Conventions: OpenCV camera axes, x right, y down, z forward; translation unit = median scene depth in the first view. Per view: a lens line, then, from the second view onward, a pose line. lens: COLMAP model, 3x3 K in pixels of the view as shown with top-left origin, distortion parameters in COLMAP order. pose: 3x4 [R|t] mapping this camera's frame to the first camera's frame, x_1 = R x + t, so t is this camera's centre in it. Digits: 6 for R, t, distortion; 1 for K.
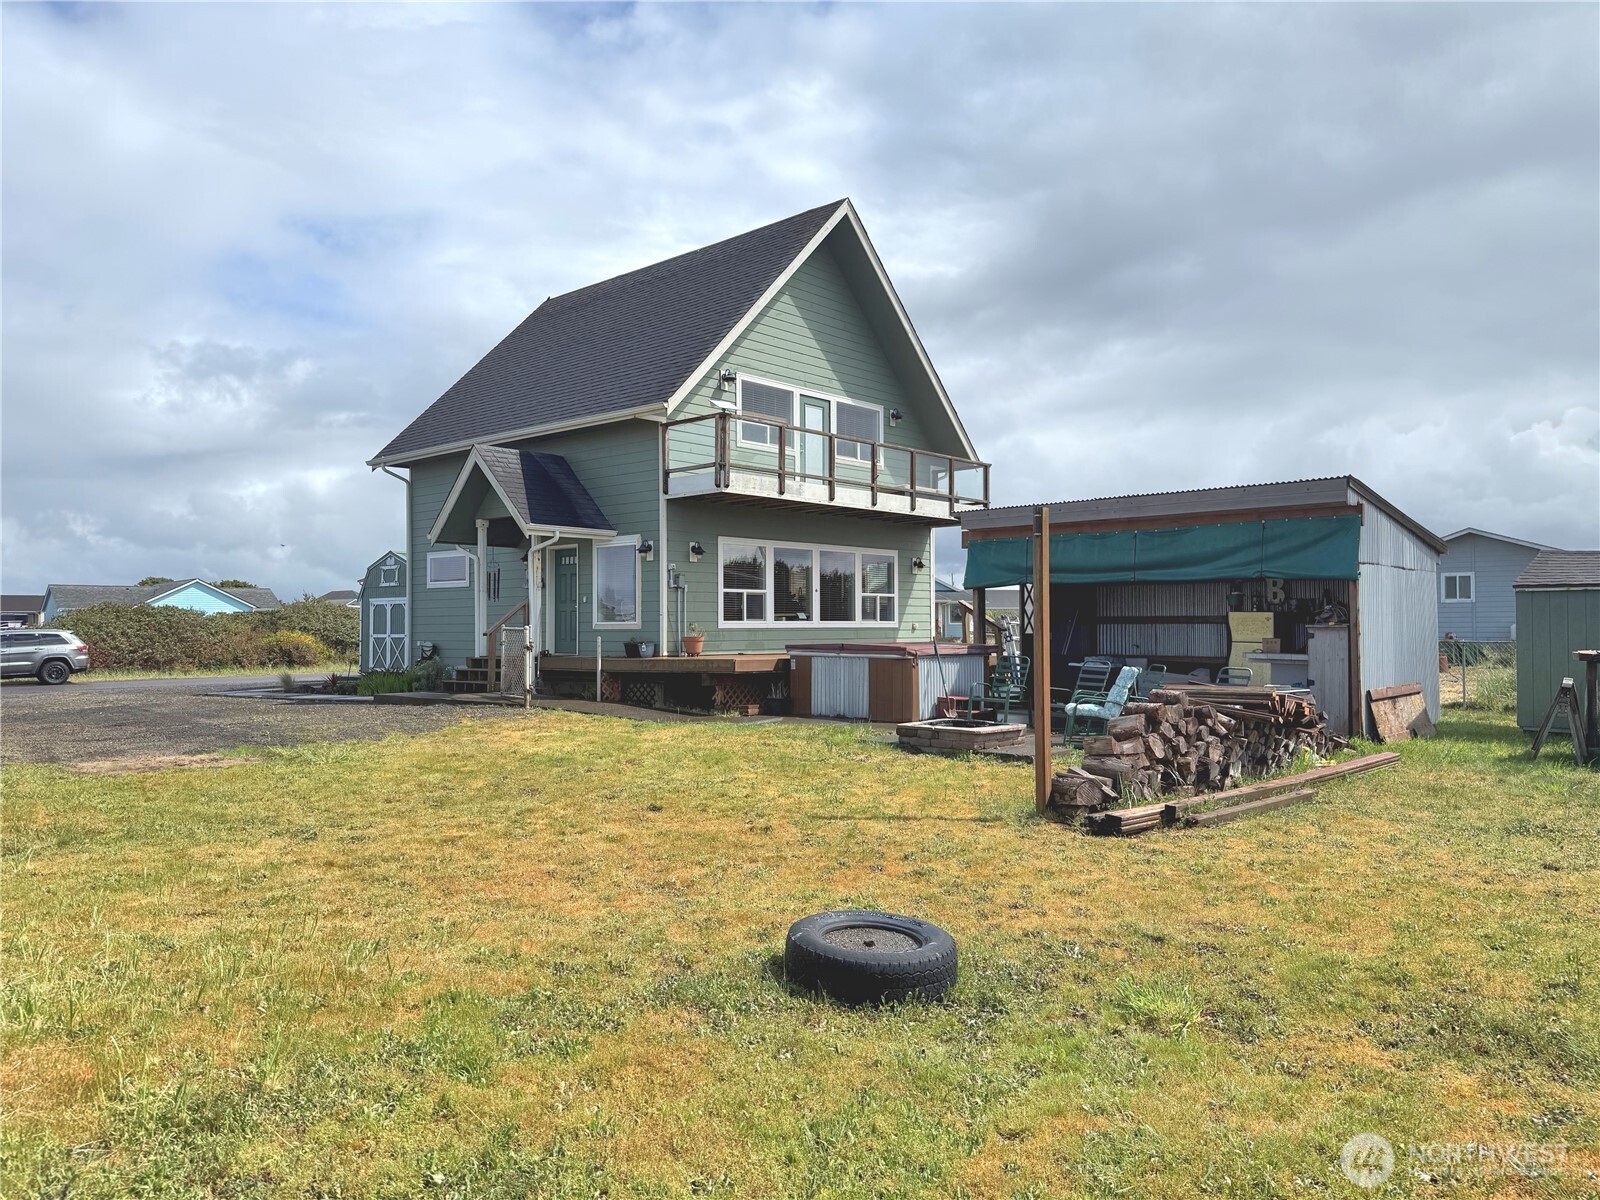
lens RADIAL K [[1146.4, 0, 800.0], [0, 1146.4, 600.0], [0, 0, 1]] dist [0.111113, -0.170758]
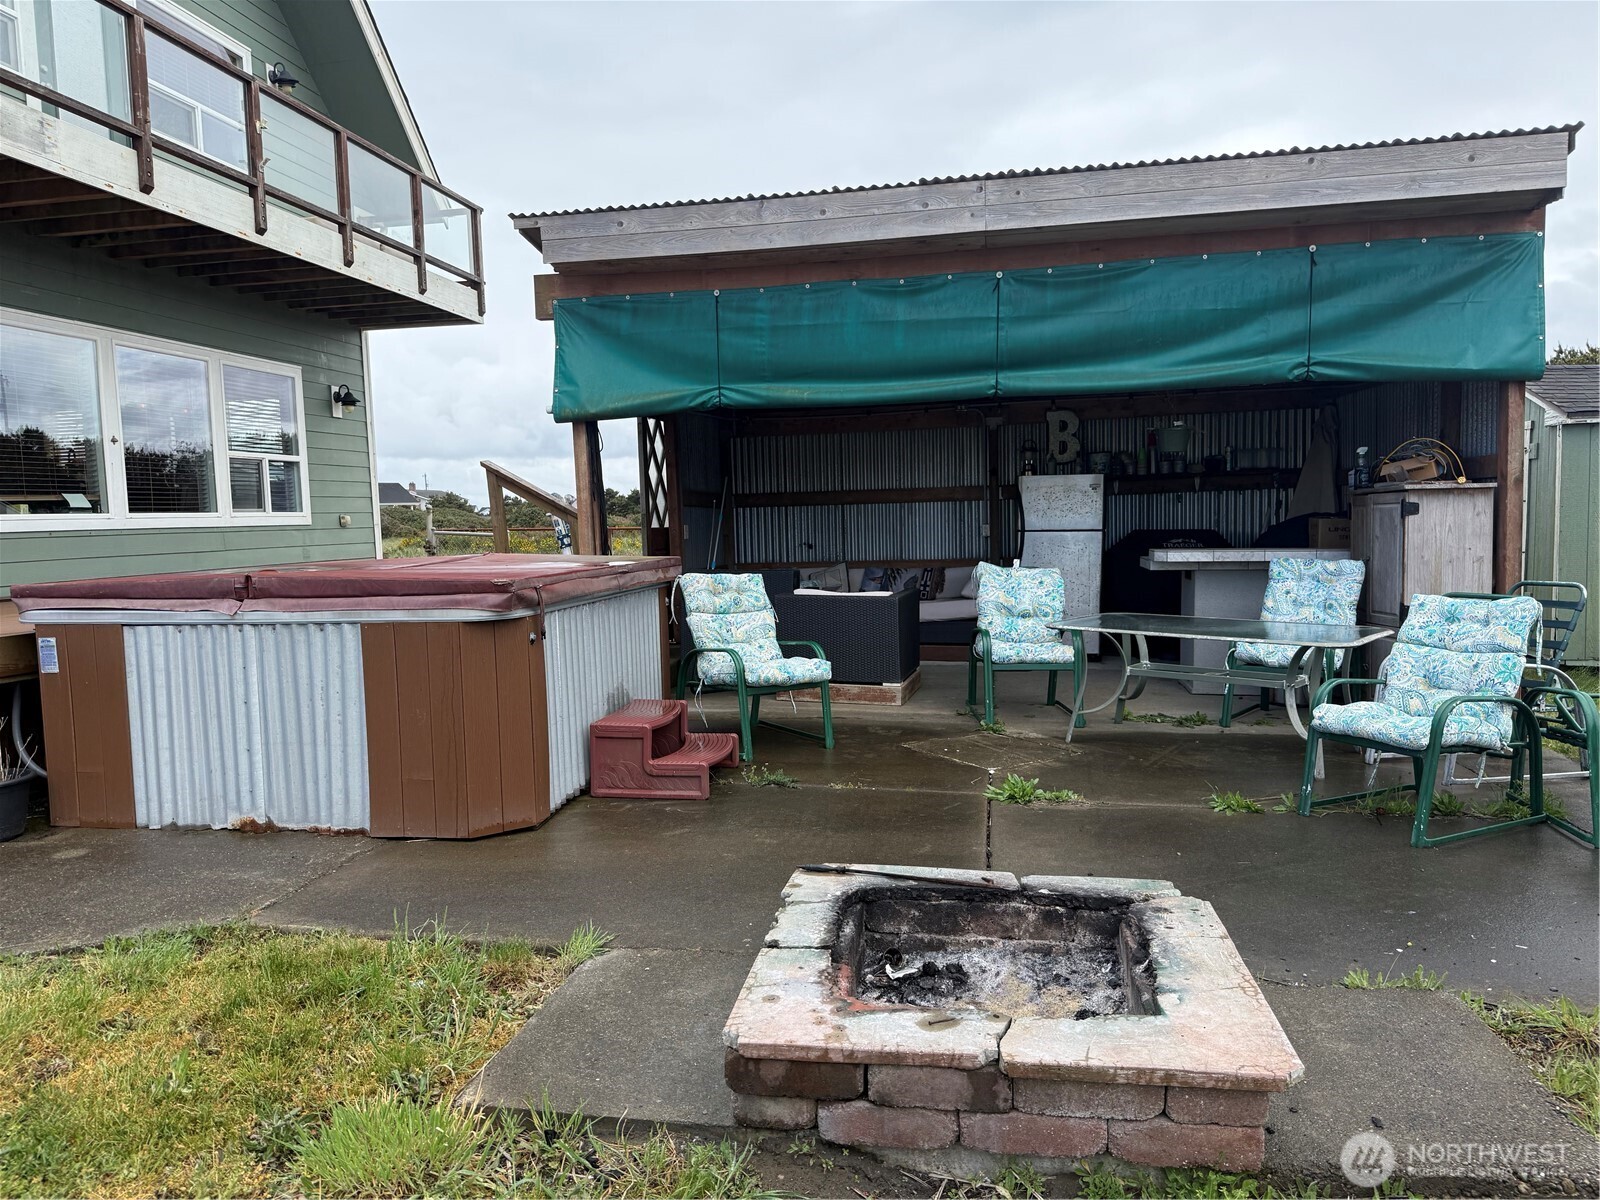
lens RADIAL K [[1150.0, 0, 805.9], [0, 1150.0, 598.3], [0, 0, 1]] dist [0.078128, -0.102211]
pose [[0.848956, -0.060055, 0.525040, 0.001906], [0.013965, 0.995724, 0.091313, 0.015484], [-0.528279, -0.070189, 0.846165, 0.552952]]
